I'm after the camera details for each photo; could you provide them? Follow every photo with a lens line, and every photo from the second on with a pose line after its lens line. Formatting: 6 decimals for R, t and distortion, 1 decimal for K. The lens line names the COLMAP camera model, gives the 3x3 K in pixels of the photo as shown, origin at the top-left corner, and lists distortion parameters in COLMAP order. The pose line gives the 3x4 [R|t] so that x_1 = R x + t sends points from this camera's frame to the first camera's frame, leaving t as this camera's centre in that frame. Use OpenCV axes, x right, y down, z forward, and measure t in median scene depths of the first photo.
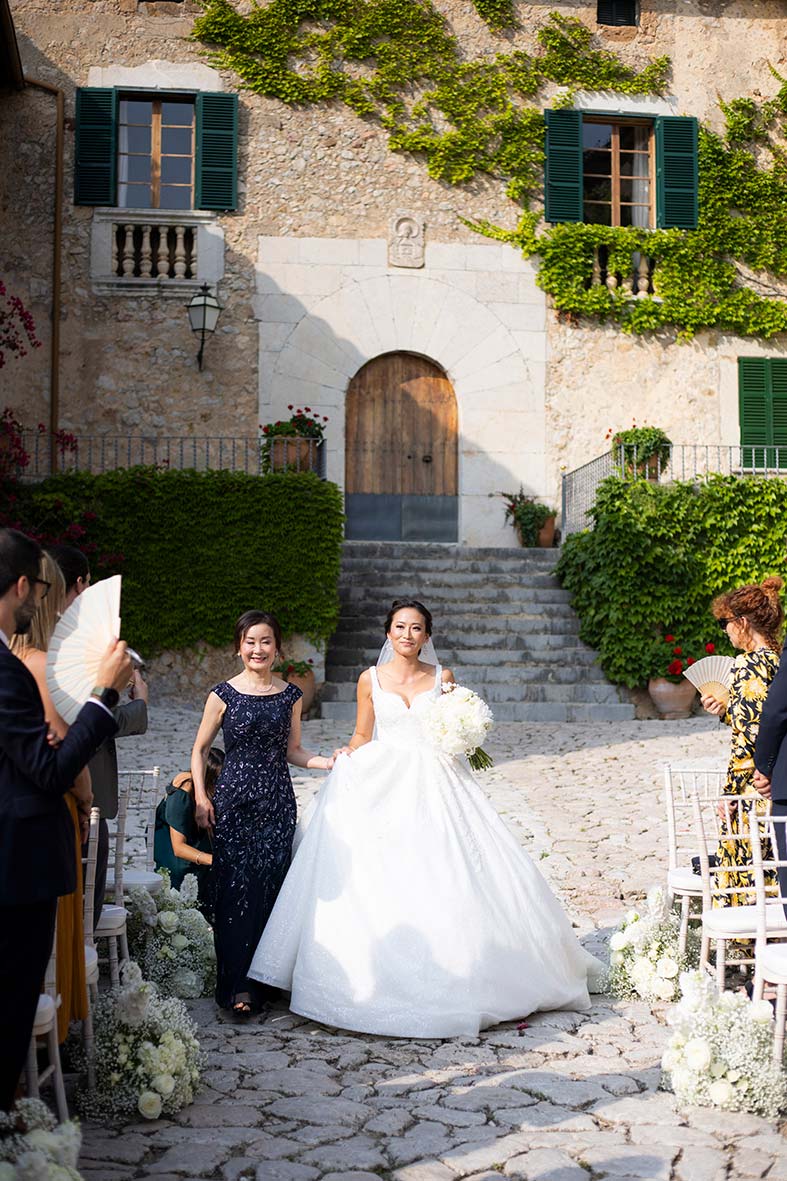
lens RADIAL K [[2025.7, 0, 393.5], [0, 2025.7, 590.5], [0, 0, 1]] dist [-0.106800, -0.003326]
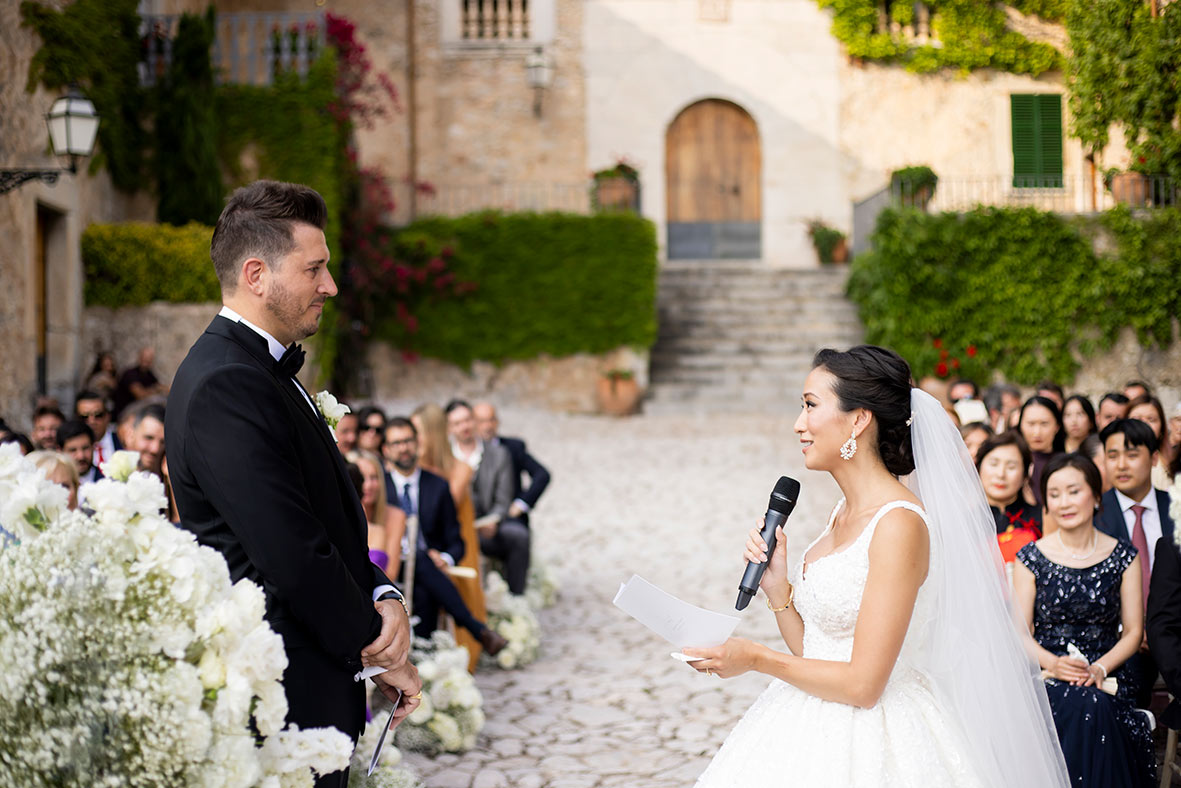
lens RADIAL K [[2025.7, 0, 590.5], [0, 2025.7, 394.0], [0, 0, 1]] dist [-0.106800, -0.003326]
pose [[0.996966, -0.018717, -0.075550, 0.020034], [0.022645, 0.998417, 0.051483, -0.010787], [0.074467, -0.053037, 0.995812, -0.165478]]
